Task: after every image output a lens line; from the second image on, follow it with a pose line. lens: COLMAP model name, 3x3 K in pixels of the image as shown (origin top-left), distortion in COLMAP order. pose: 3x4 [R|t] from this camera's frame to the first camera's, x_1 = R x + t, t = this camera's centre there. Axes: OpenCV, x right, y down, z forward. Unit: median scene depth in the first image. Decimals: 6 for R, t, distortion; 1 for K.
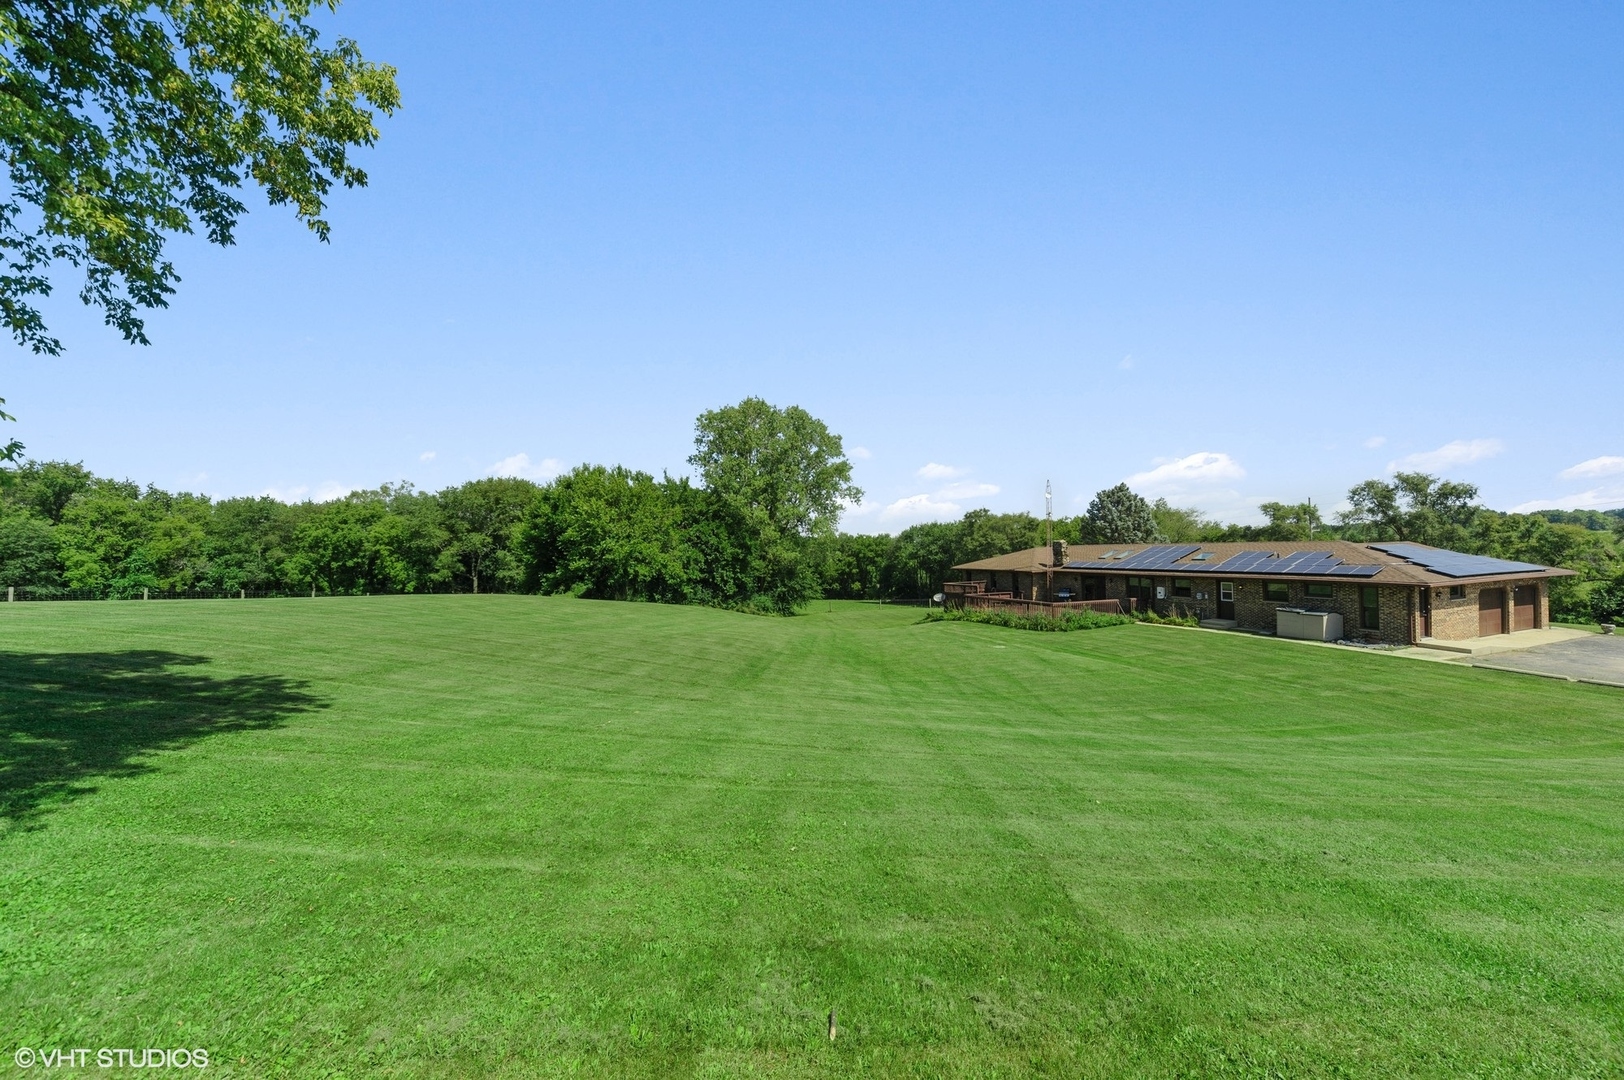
lens RADIAL K [[579.9, 0, 821.4], [0, 579.9, 546.6], [0, 0, 1]] dist [0.011309, 0.000032]
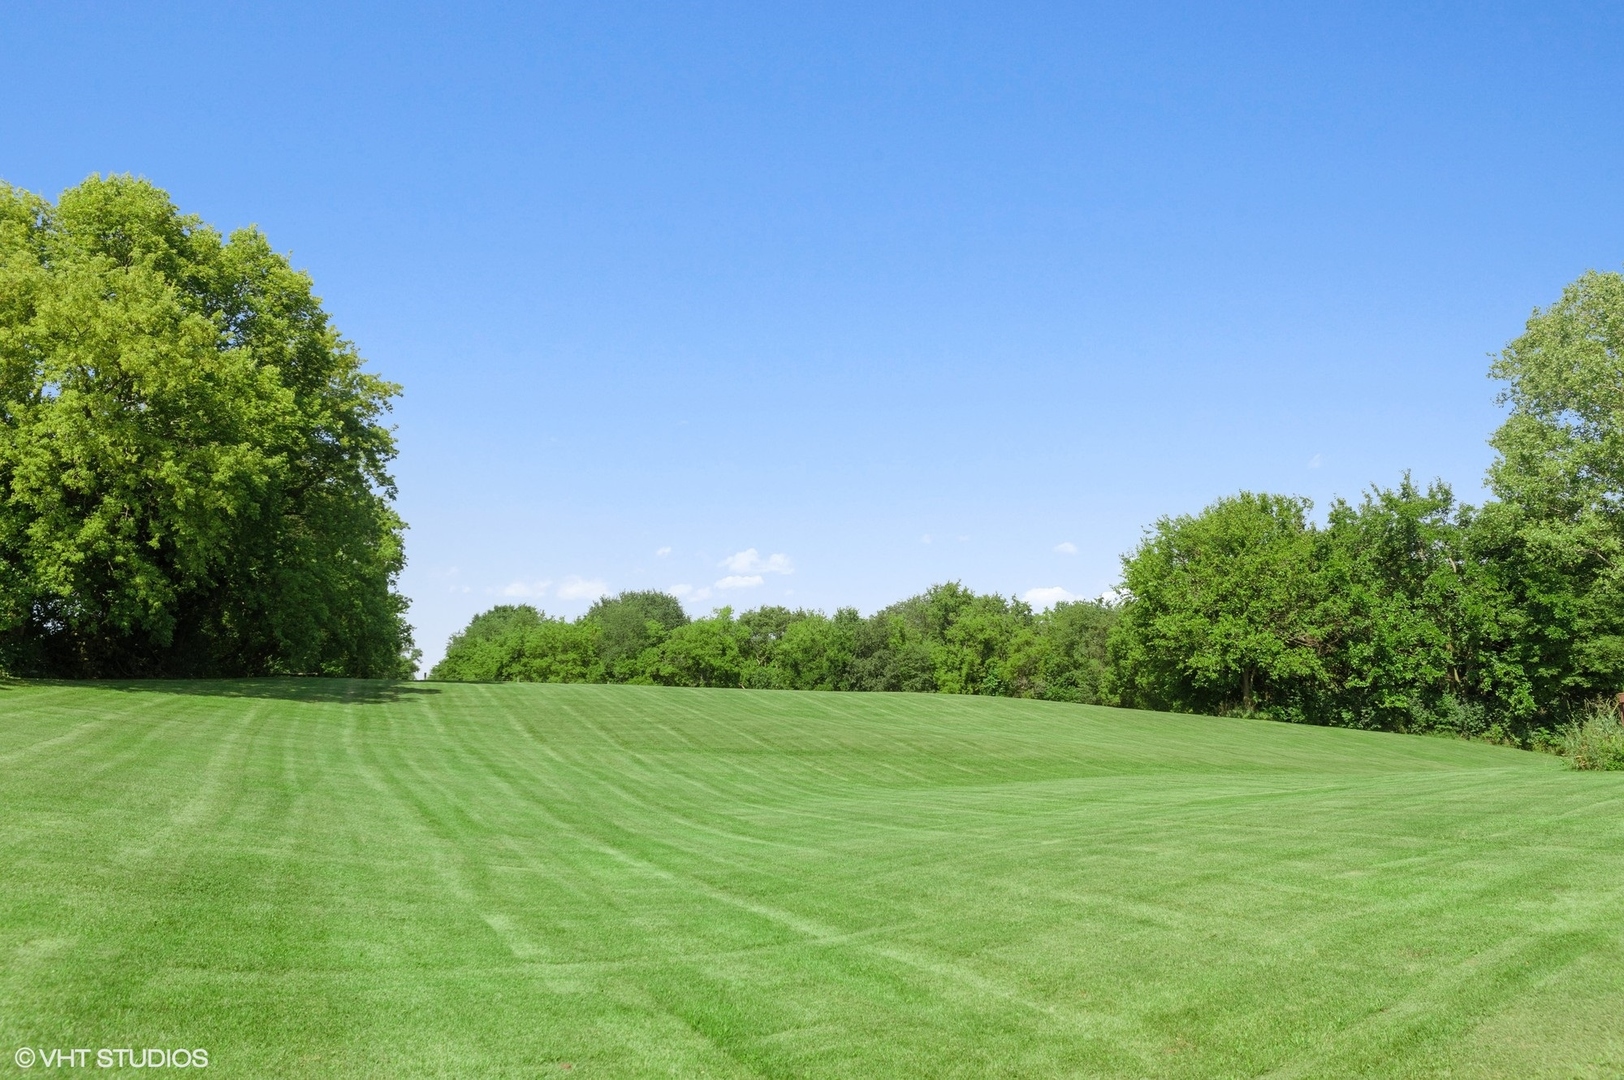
lens RADIAL K [[1145.4, 0, 818.6], [0, 1145.4, 540.6], [0, 0, 1]] dist [-0.010211, 0.001233]
pose [[0.337255, -0.140659, -0.930846, 0.559280], [0.035540, 0.989972, -0.136717, 0.052965], [0.940742, 0.013026, 0.338872, 0.174193]]
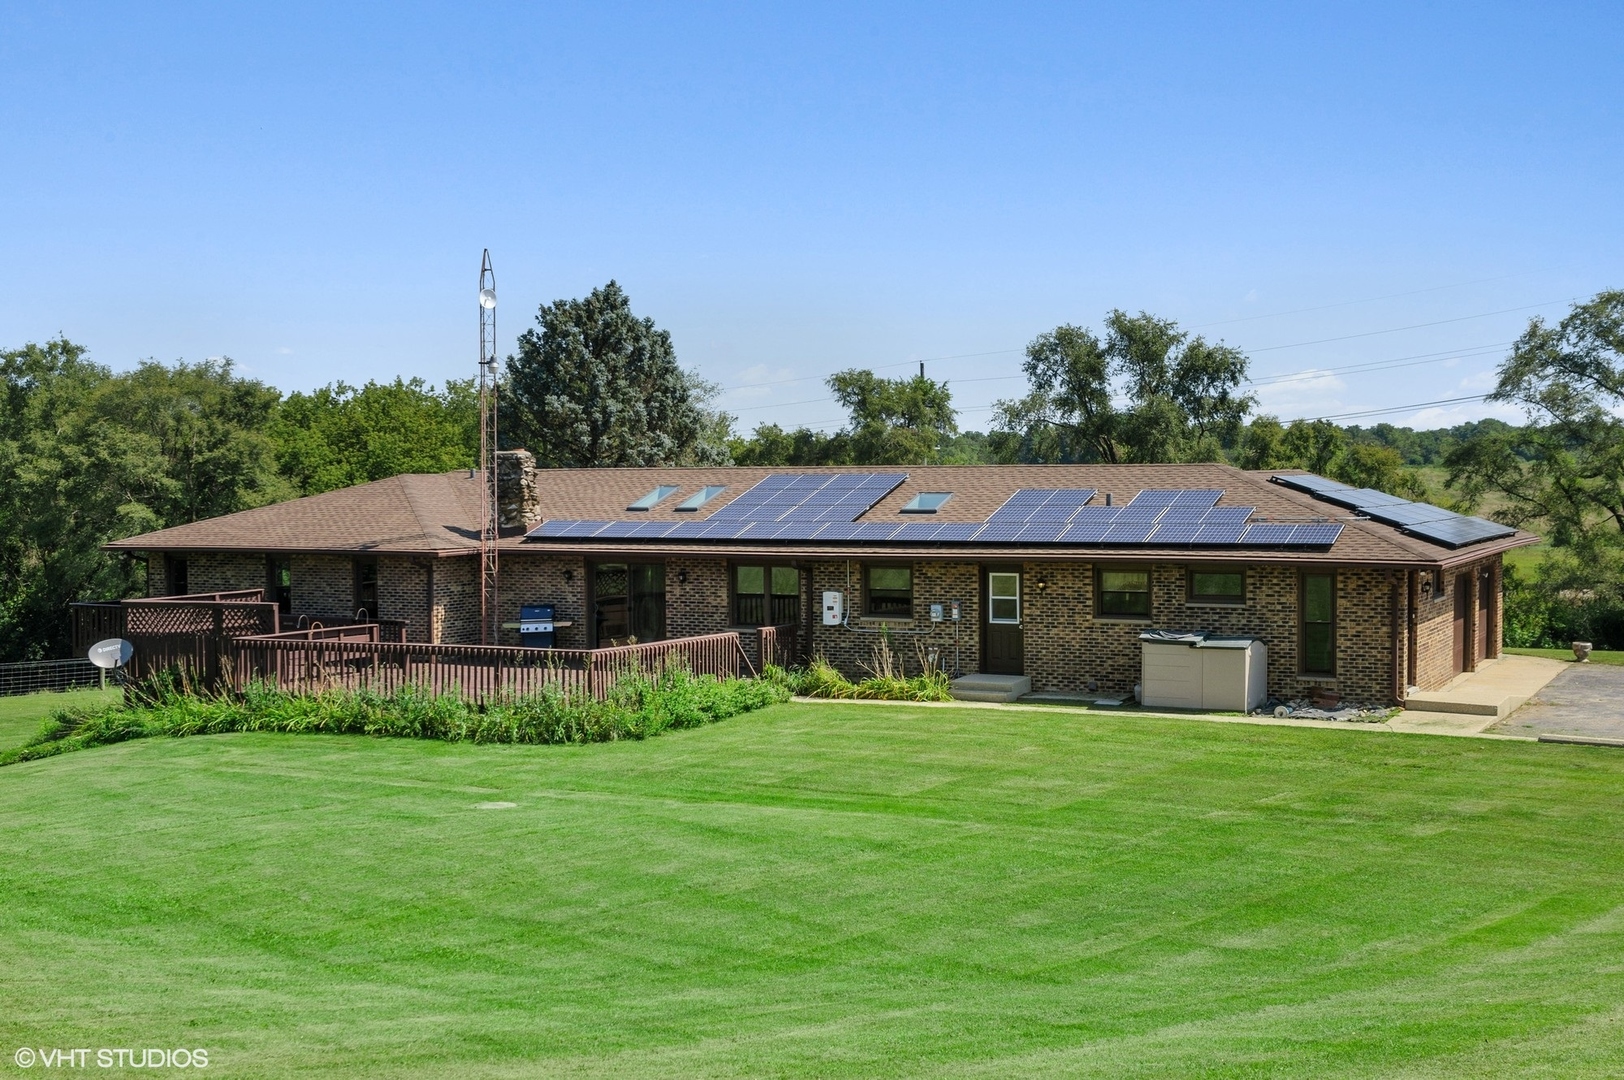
lens RADIAL K [[1973.2, 0, 814.7], [0, 1973.2, 538.0], [0, 0, 1]] dist [-0.054777, 0.000000]
pose [[0.766250, -0.004261, 0.642528, -0.104506], [-0.012441, 0.999692, 0.021466, 0.008717], [-0.642422, -0.024442, 0.765961, 0.079241]]
